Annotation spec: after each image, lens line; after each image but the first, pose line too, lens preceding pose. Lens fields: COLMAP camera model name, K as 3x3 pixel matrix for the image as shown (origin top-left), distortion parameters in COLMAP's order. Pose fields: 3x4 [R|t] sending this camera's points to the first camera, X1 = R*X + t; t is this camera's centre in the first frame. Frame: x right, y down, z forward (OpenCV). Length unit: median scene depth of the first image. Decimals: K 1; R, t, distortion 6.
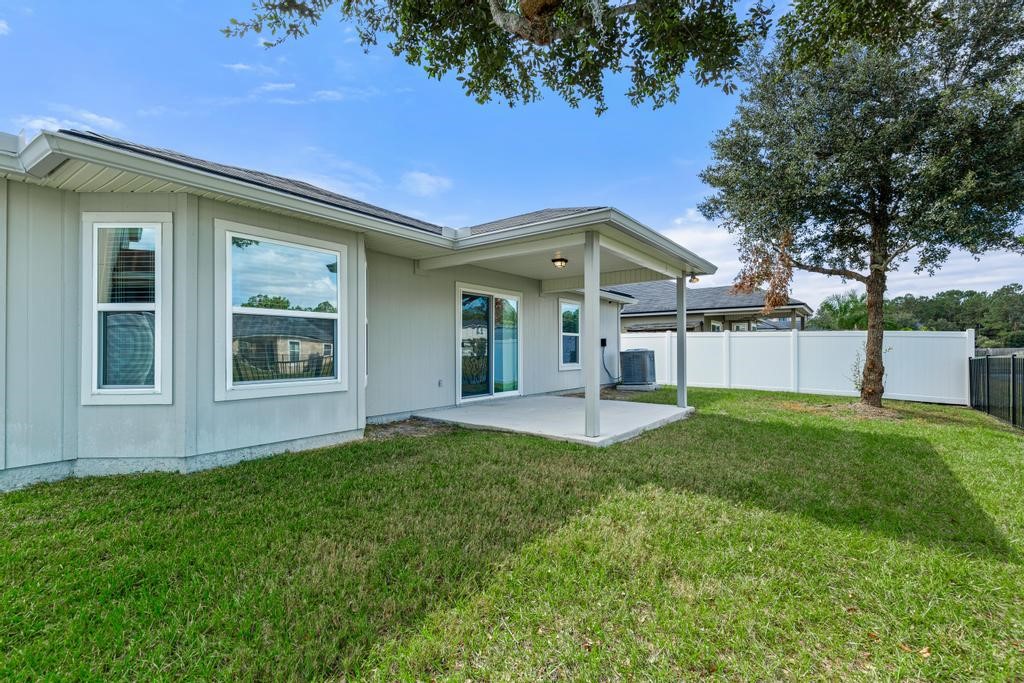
lens RADIAL K [[486.1, 0, 512.3], [0, 486.1, 345.9], [0, 0, 1]] dist [0.014420, -0.000136]
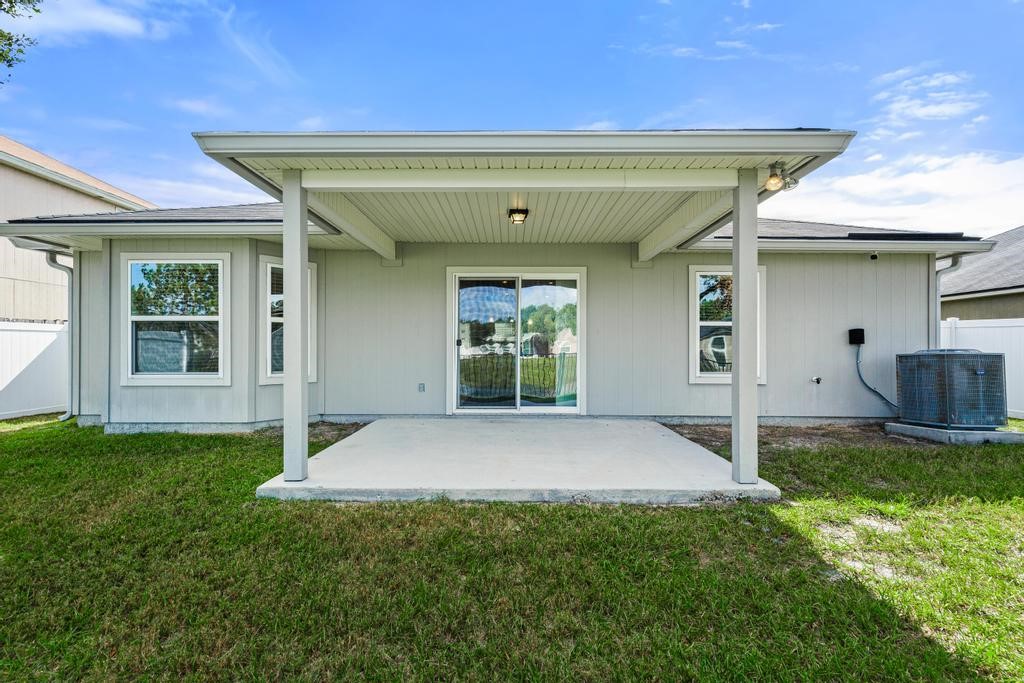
lens RADIAL K [[486.1, 0, 513.2], [0, 486.1, 347.4], [0, 0, 1]] dist [0.014420, -0.000136]
pose [[0.571725, 0.000327, -0.820445, 0.655964], [0.003089, 0.999992, 0.002551, 0.004017], [0.820440, -0.003992, 0.571719, 0.638580]]
